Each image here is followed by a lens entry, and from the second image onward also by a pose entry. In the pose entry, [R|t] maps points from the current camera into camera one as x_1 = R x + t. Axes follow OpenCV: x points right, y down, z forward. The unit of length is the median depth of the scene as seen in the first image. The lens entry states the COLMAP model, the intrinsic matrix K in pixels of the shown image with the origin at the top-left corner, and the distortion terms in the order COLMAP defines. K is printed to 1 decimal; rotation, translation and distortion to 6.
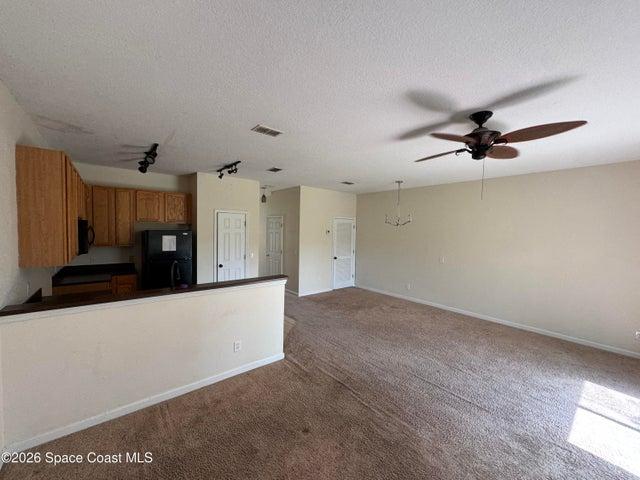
lens RADIAL K [[256.3, 0, 319.5], [0, 256.3, 239.2], [0, 0, 1]] dist [-0.001404, 0.000059]
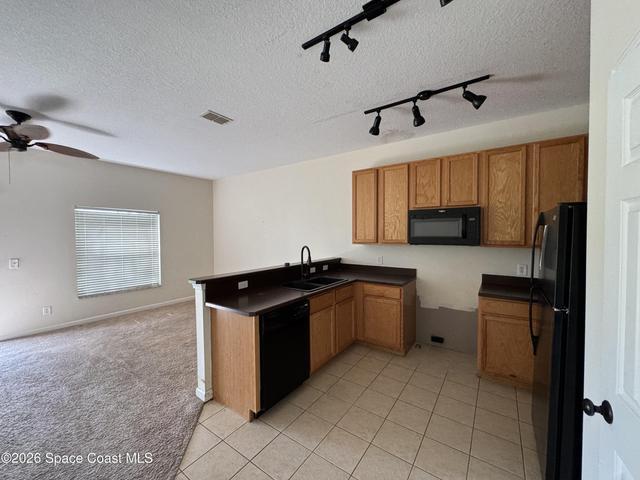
lens RADIAL K [[256.3, 0, 319.5], [0, 256.3, 239.2], [0, 0, 1]] dist [-0.001404, 0.000059]
pose [[-0.965160, -0.006795, -0.261573, -0.279892], [-0.024459, 0.997629, 0.064335, -0.005194], [0.260515, 0.068491, -0.963037, 1.801332]]
